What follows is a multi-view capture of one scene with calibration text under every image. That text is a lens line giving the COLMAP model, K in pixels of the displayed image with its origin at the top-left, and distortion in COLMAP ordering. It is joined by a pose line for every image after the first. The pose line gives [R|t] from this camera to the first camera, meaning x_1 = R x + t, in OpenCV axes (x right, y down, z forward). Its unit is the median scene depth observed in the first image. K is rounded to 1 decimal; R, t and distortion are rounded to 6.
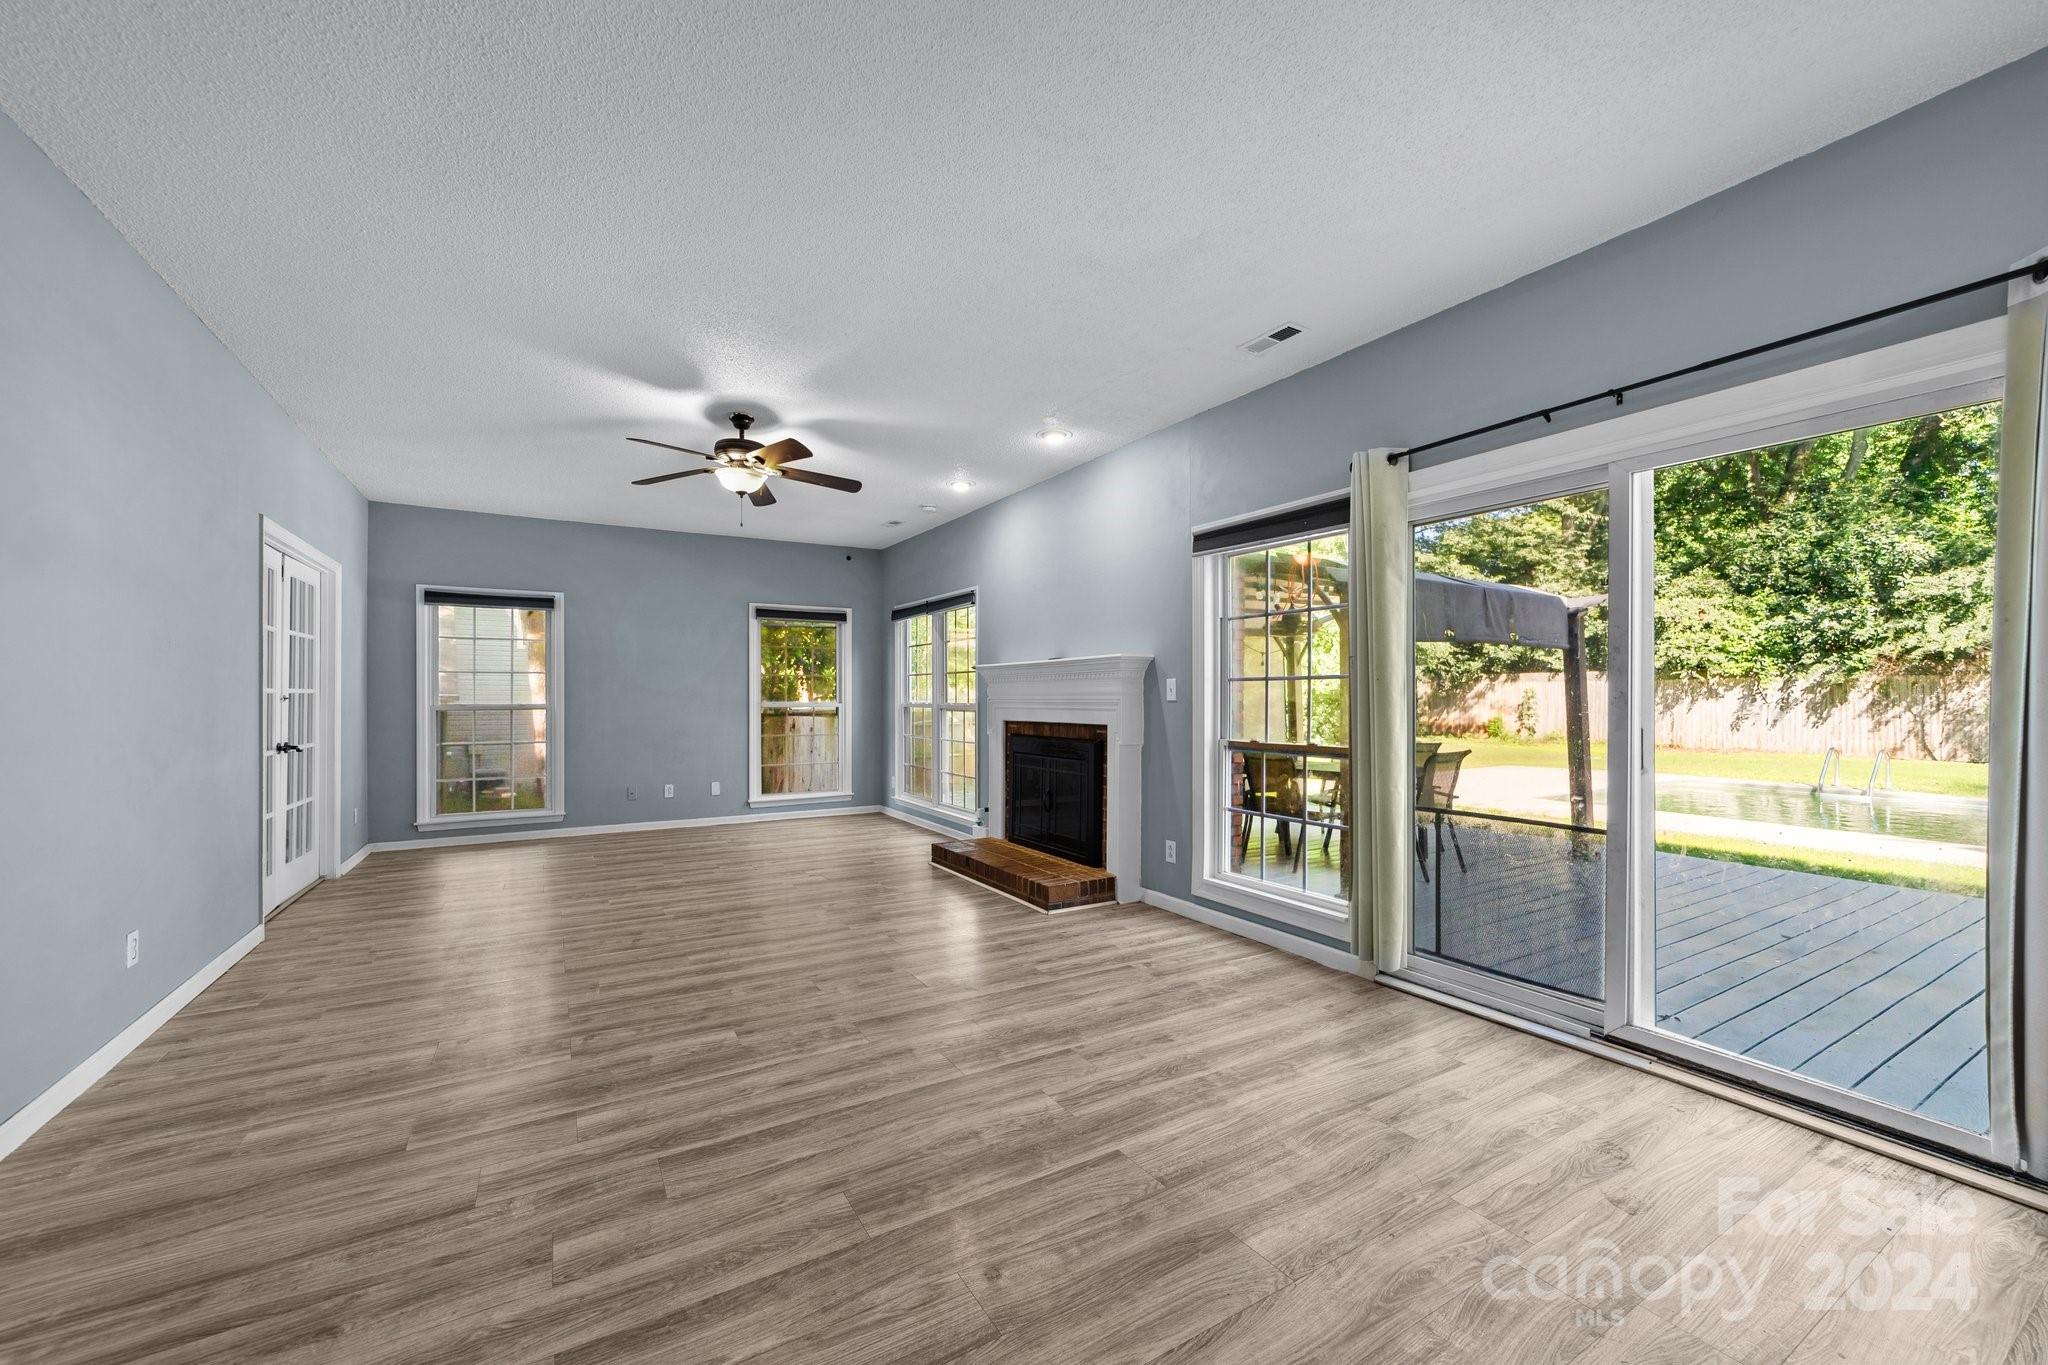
lens RADIAL K [[792.9, 0, 1024.8], [0, 792.9, 697.6], [0, 0, 1]] dist [-0.009099, 0.002762]
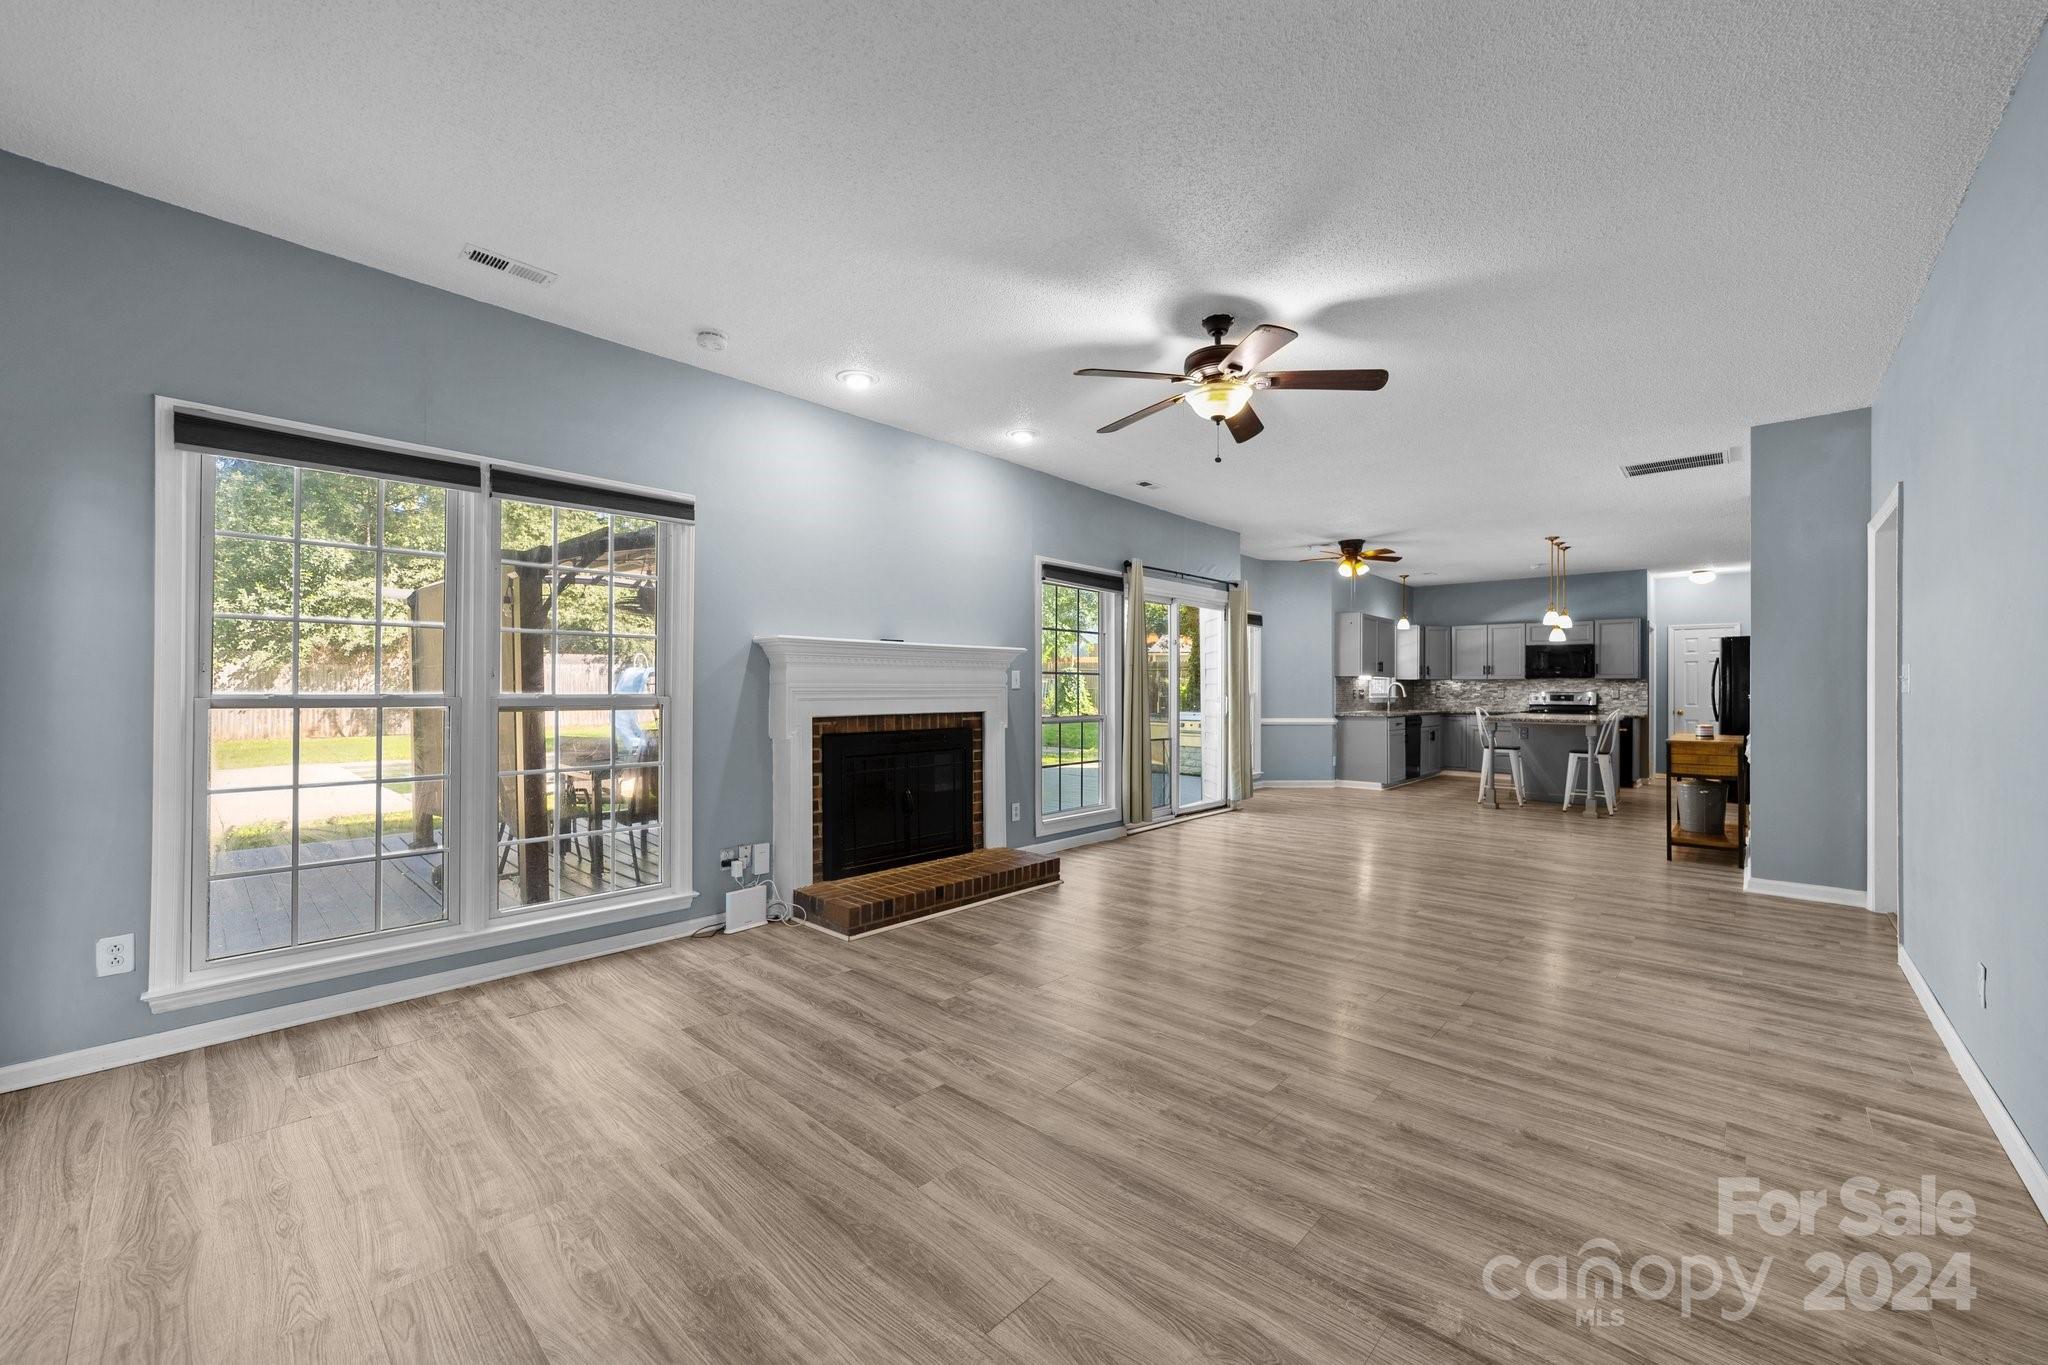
lens RADIAL K [[792.9, 0, 1018.5], [0, 792.9, 682.8], [0, 0, 1]] dist [-0.009099, 0.002762]
pose [[-0.275506, 0.005245, 0.961285, -1.008276], [-0.005470, 0.999960, -0.007023, 0.003480], [-0.961284, -0.007194, -0.275466, 1.351079]]
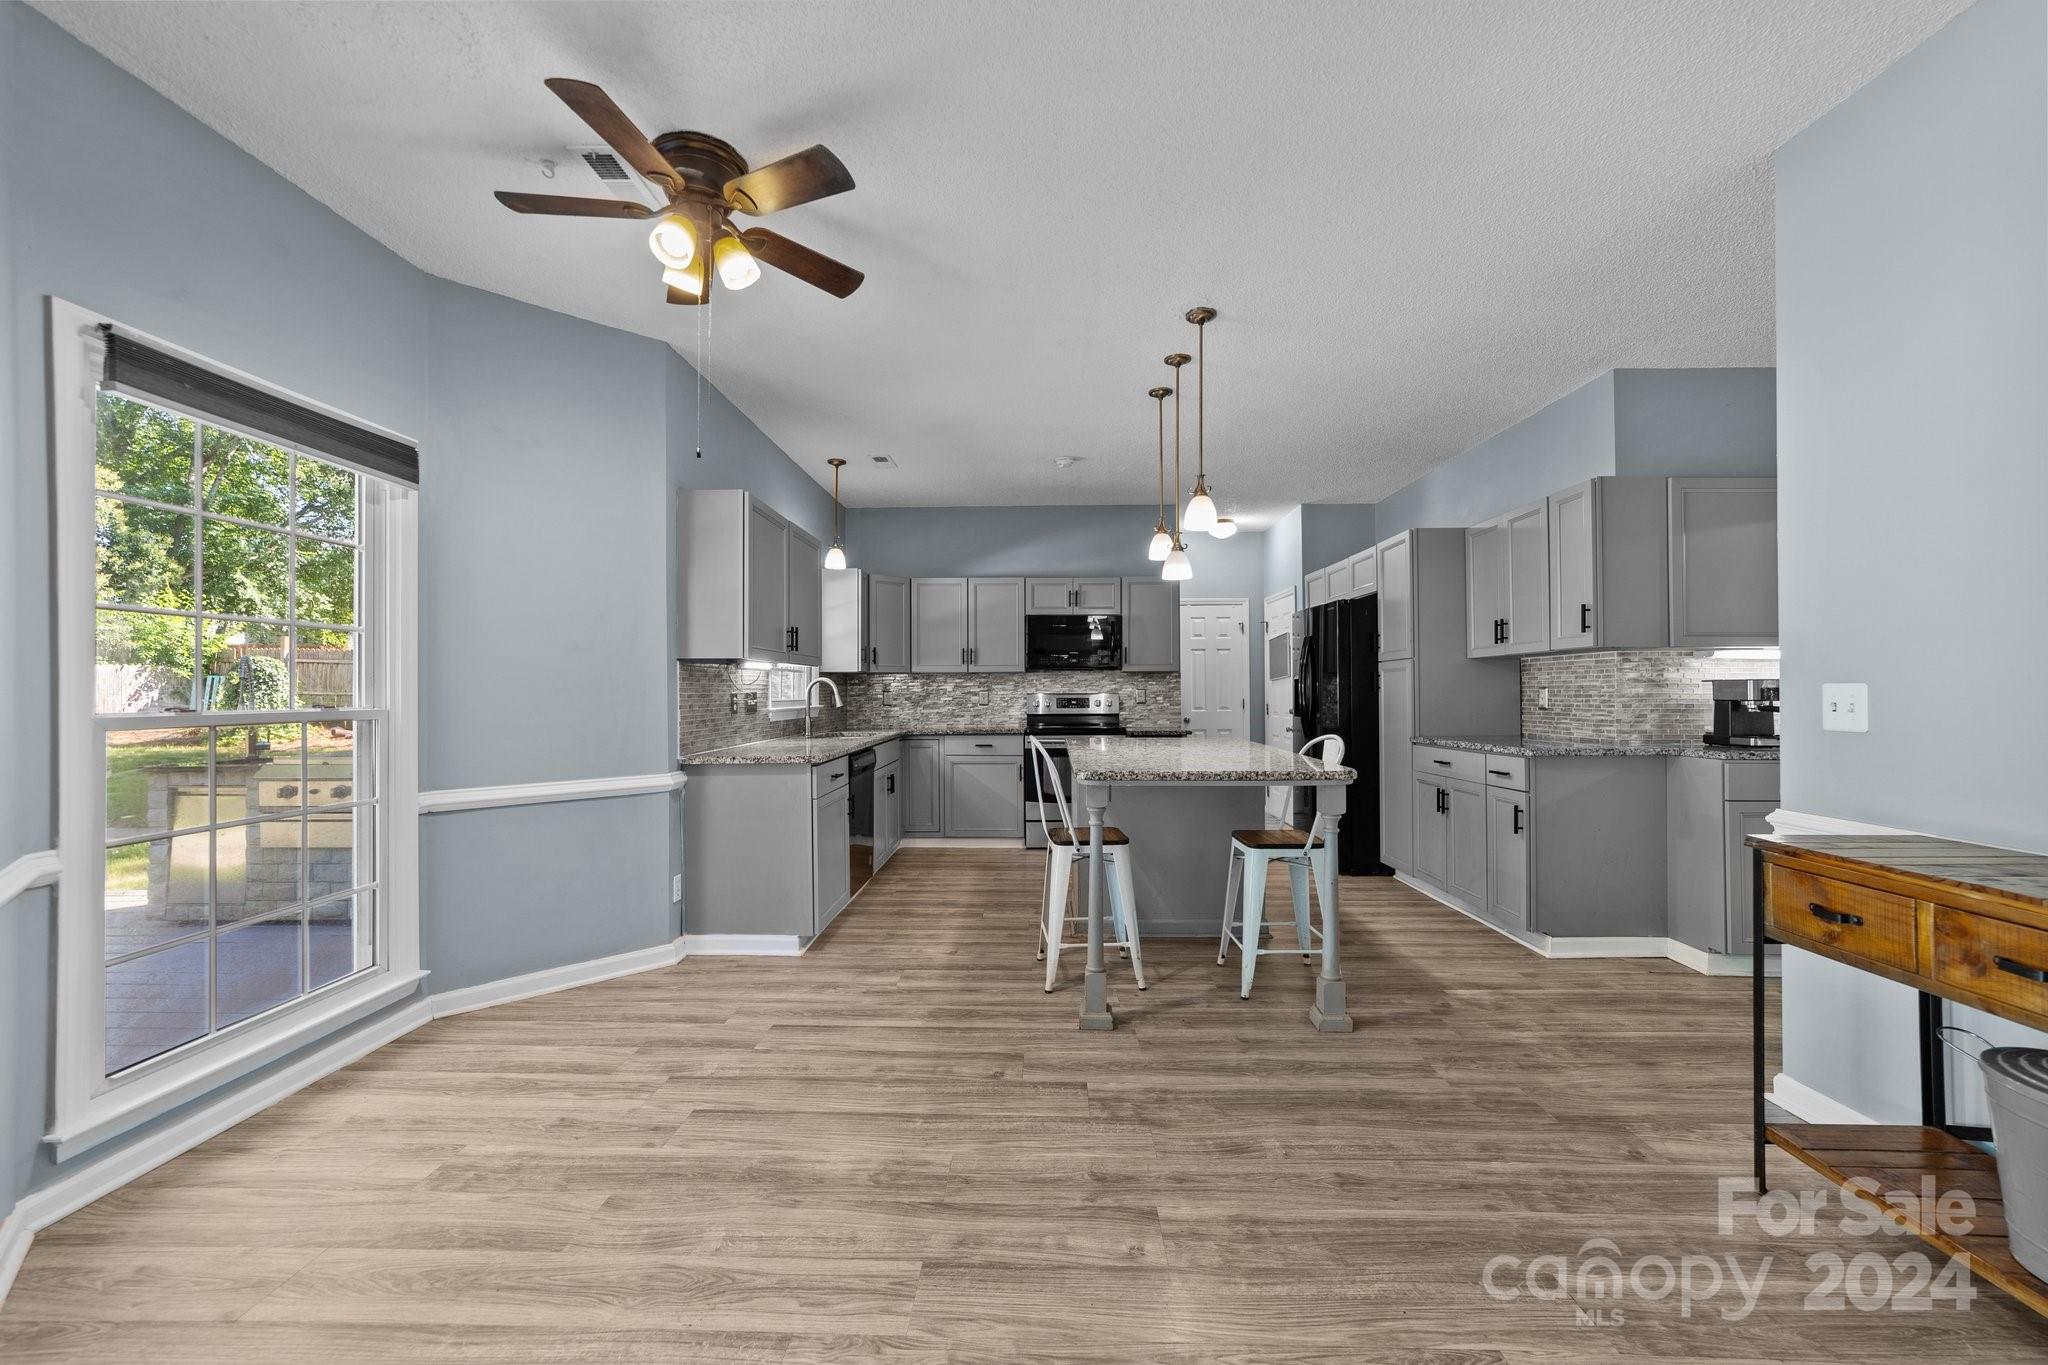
lens RADIAL K [[792.9, 0, 1031.8], [0, 792.9, 697.1], [0, 0, 1]] dist [-0.009099, 0.002762]
pose [[-0.847340, -0.003498, 0.531039, 0.126124], [0.001690, 0.999955, 0.009284, -0.001566], [-0.531048, 0.008764, -0.847297, 0.393100]]
